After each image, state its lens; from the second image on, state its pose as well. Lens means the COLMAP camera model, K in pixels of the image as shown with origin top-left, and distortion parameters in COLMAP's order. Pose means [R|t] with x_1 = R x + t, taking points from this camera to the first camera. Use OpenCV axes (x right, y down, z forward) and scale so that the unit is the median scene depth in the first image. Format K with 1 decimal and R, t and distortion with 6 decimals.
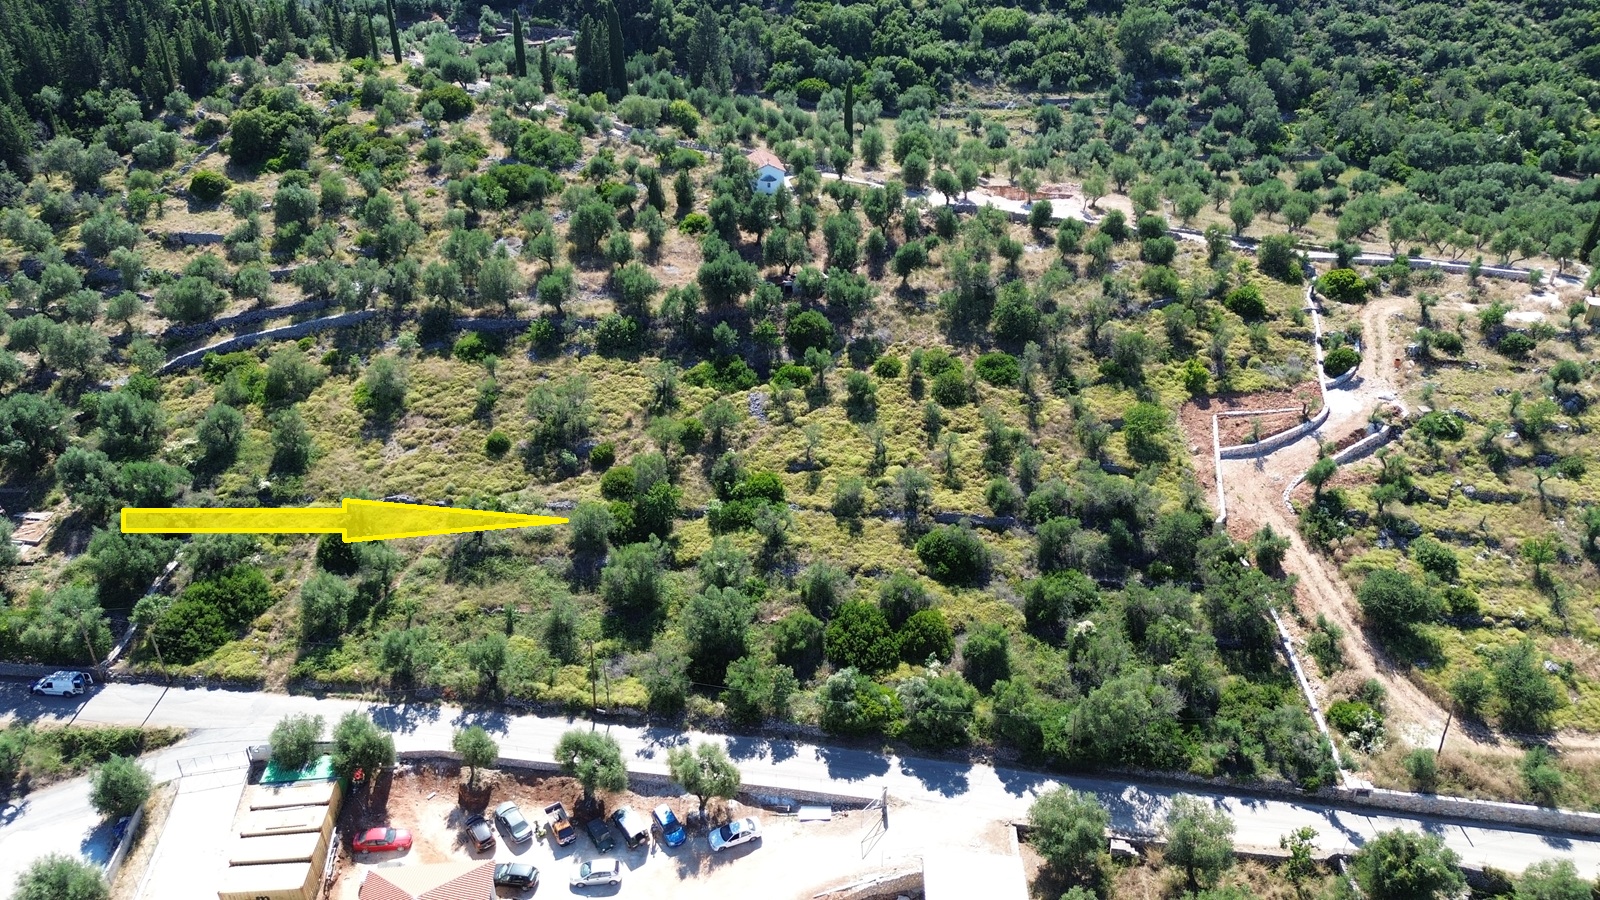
lens RADIAL K [[1135.4, 0, 796.4], [0, 1135.4, 450.1], [0, 0, 1]] dist [0.068444, -0.061378]
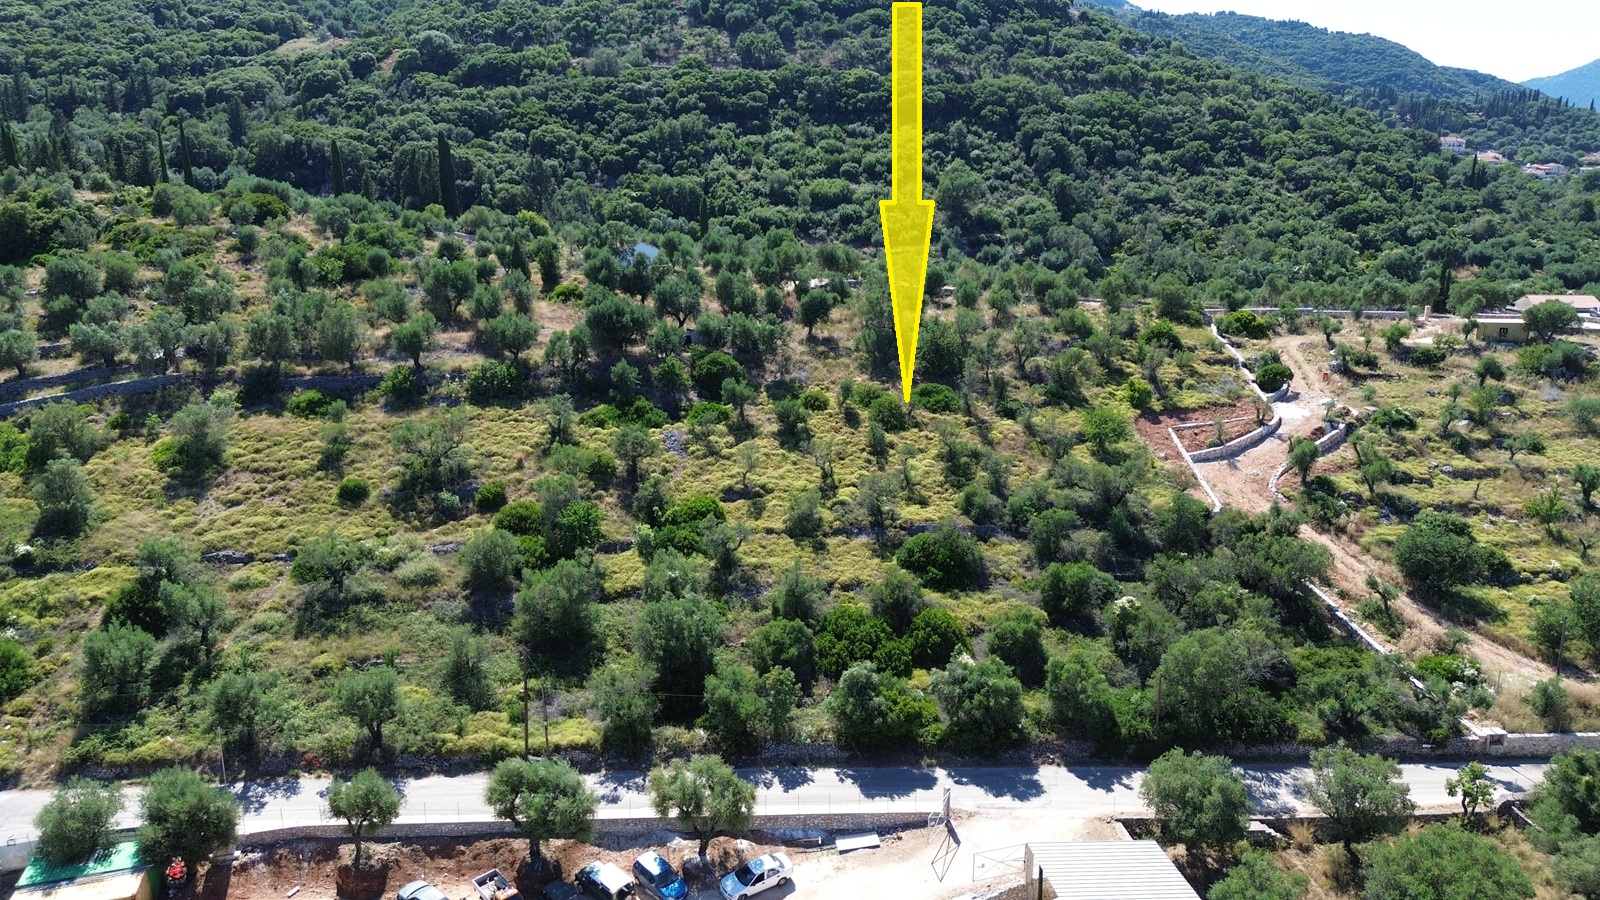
lens RADIAL K [[1135.4, 0, 796.4], [0, 1135.4, 450.1], [0, 0, 1]] dist [0.068444, -0.061378]
pose [[0.980316, -0.049812, 0.191048, -0.113999], [0.094694, 0.967715, -0.233584, 0.185285], [-0.173245, 0.247077, 0.953383, 0.188117]]
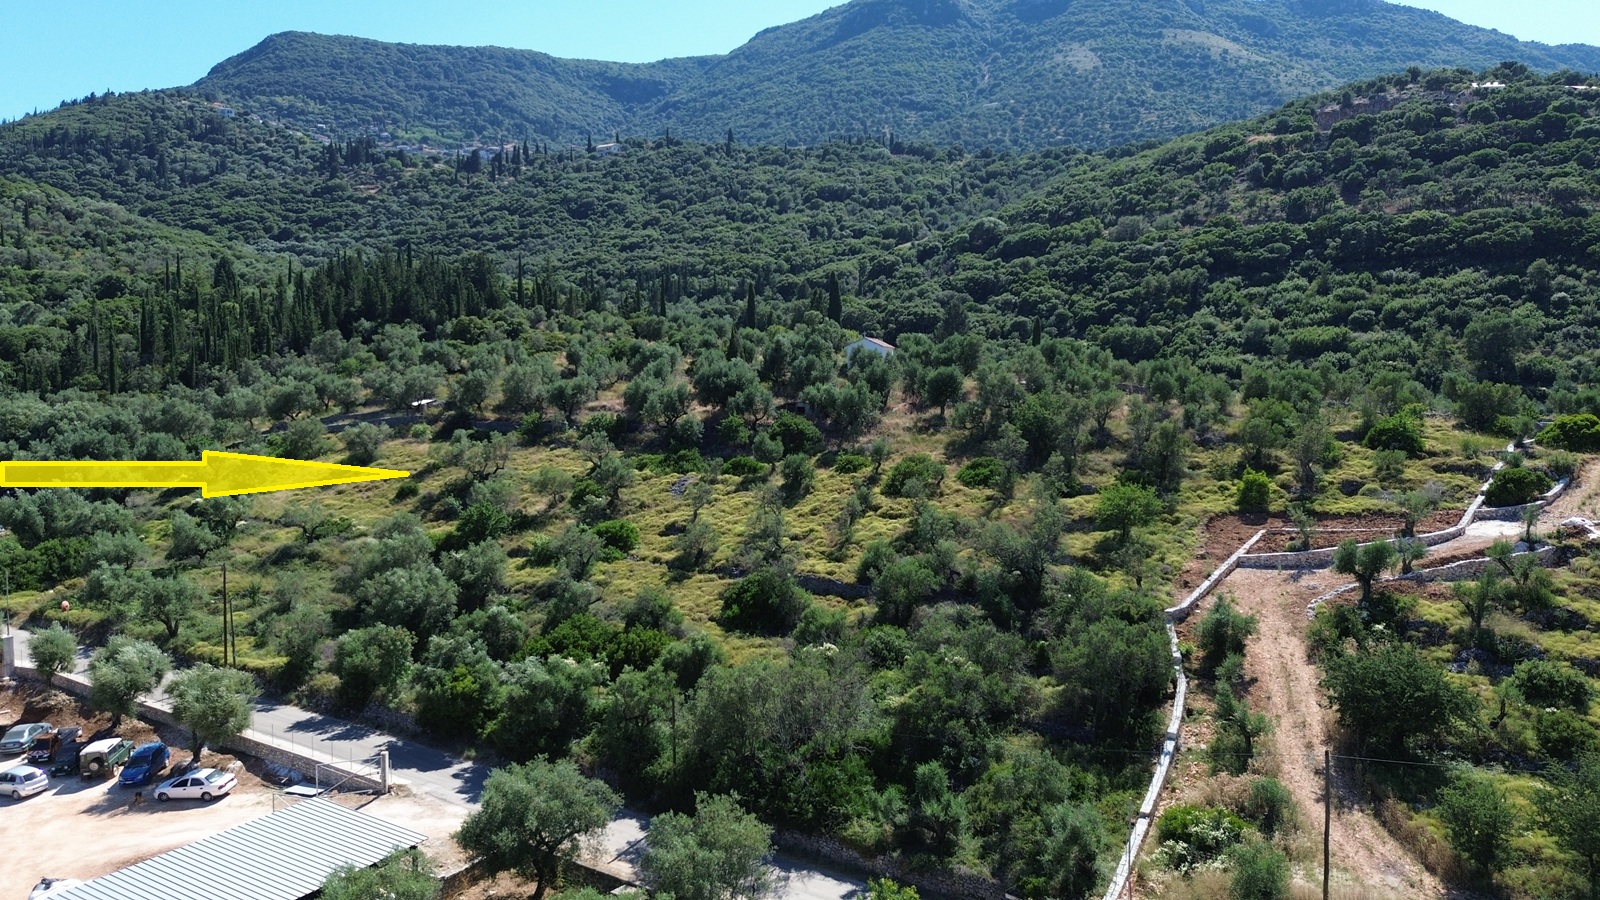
lens RADIAL K [[1135.4, 0, 796.4], [0, 1135.4, 450.1], [0, 0, 1]] dist [0.068444, -0.061378]
pose [[0.899043, 0.032240, -0.436673, 0.437012], [-0.215381, 0.900854, -0.376926, 0.252269], [0.381226, 0.432923, 0.816850, 0.355218]]
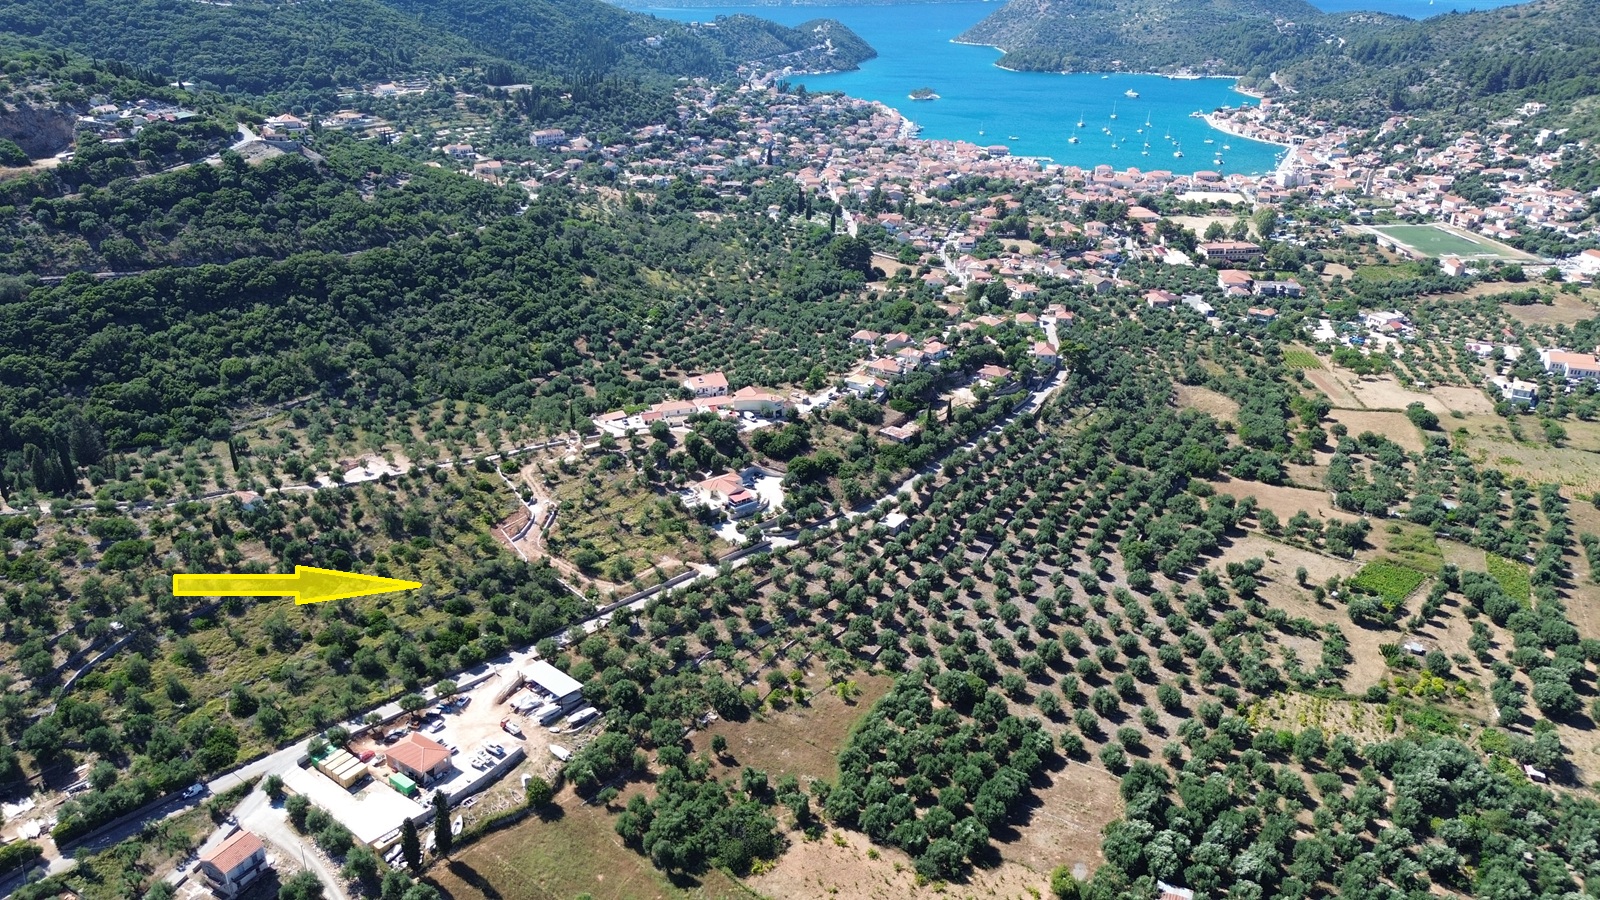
lens RADIAL K [[1142.0, 0, 794.5], [0, 1142.0, 444.8], [0, 0, 1]] dist [0.062718, -0.054590]
pose [[0.627862, -0.304199, 0.716416, -1.171939], [0.375673, 0.924584, 0.063353, -0.136164], [-0.681659, 0.229361, 0.694791, -1.526730]]
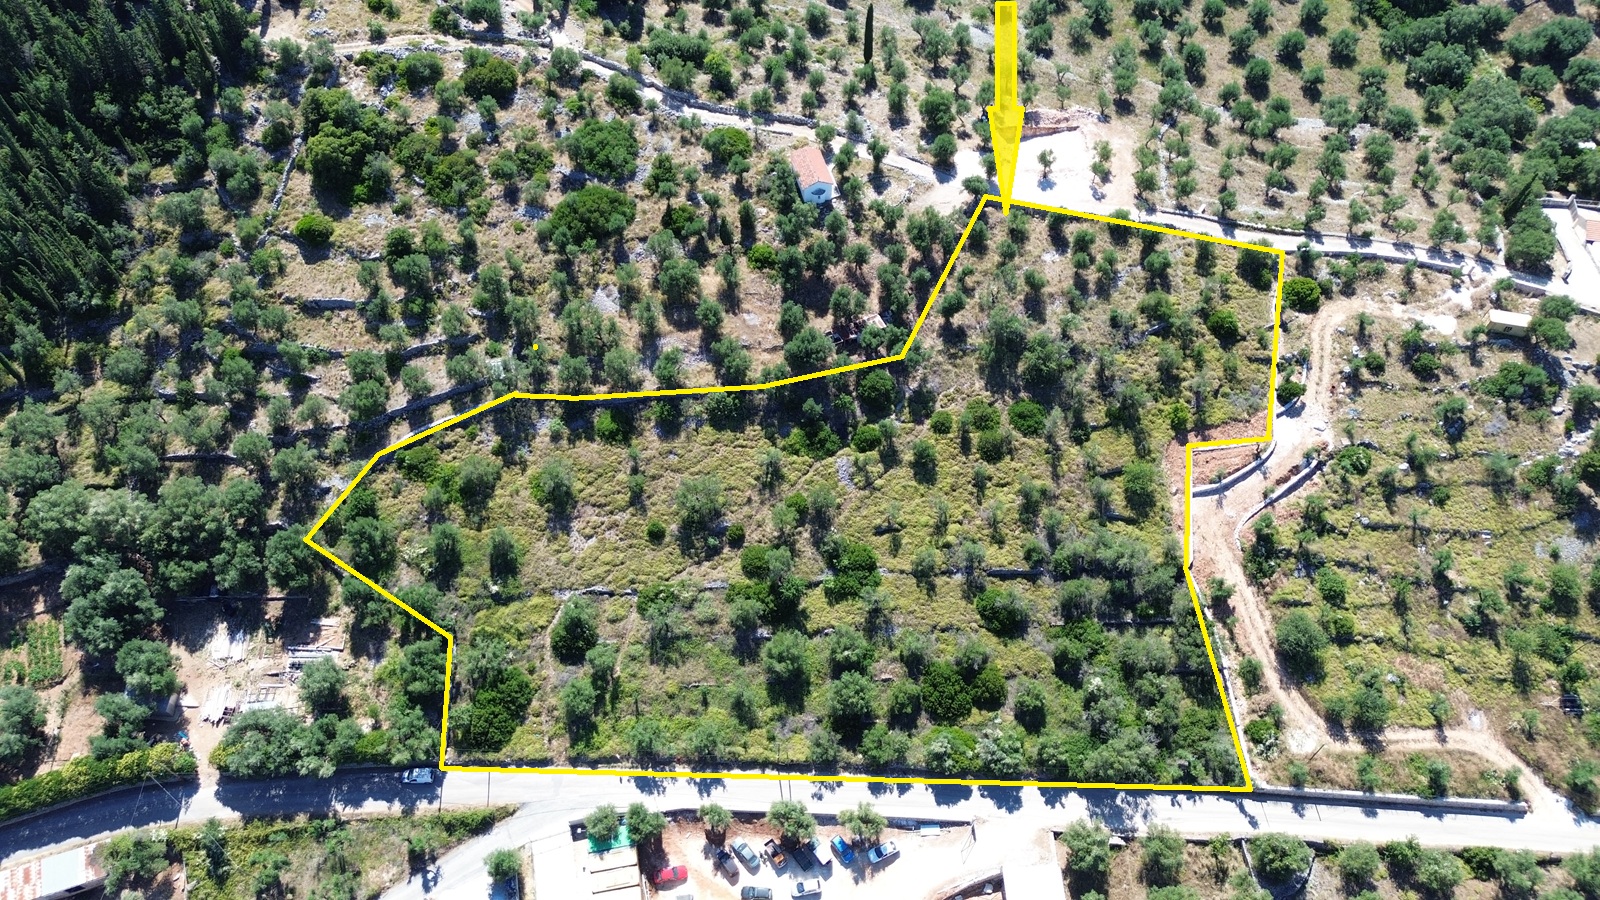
lens RADIAL K [[1135.4, 0, 796.4], [0, 1135.4, 450.1], [0, 0, 1]] dist [0.068444, -0.061378]
pose [[0.995817, -0.078058, 0.047488, -0.158216], [0.048055, 0.889500, 0.454400, -0.694513], [-0.077710, -0.450218, 0.889531, -0.142855]]
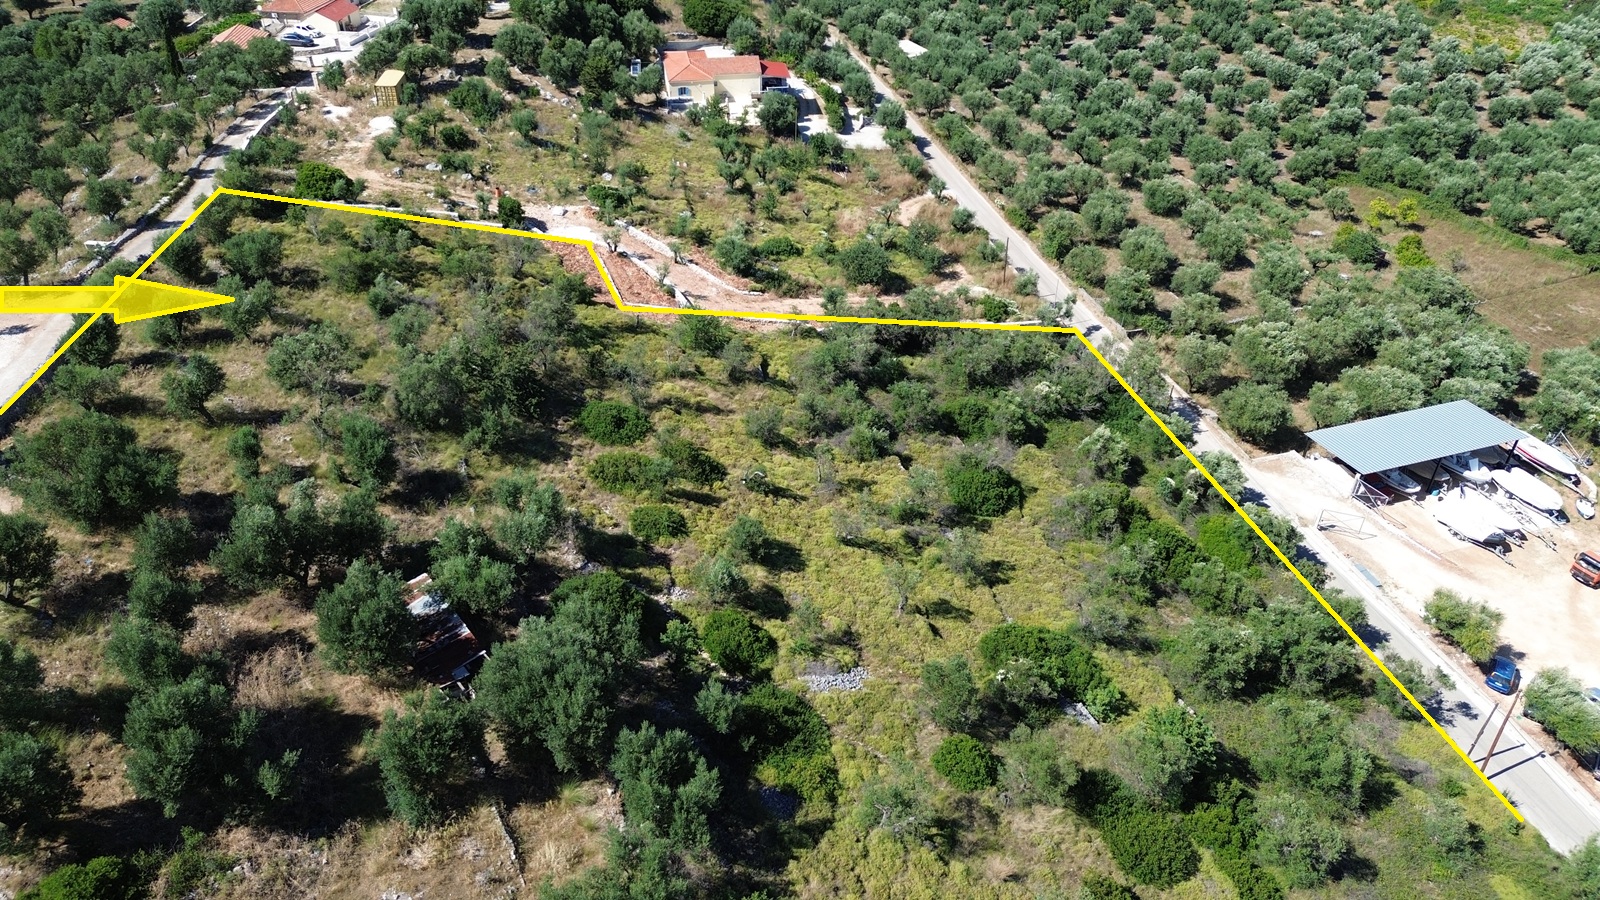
lens RADIAL K [[1135.4, 0, 796.4], [0, 1135.4, 450.1], [0, 0, 1]] dist [0.068444, -0.061378]
pose [[-0.364564, -0.536666, 0.760975, -0.385399], [0.446428, 0.616445, 0.648611, -0.471041], [-0.817187, 0.576181, 0.014849, 1.010355]]
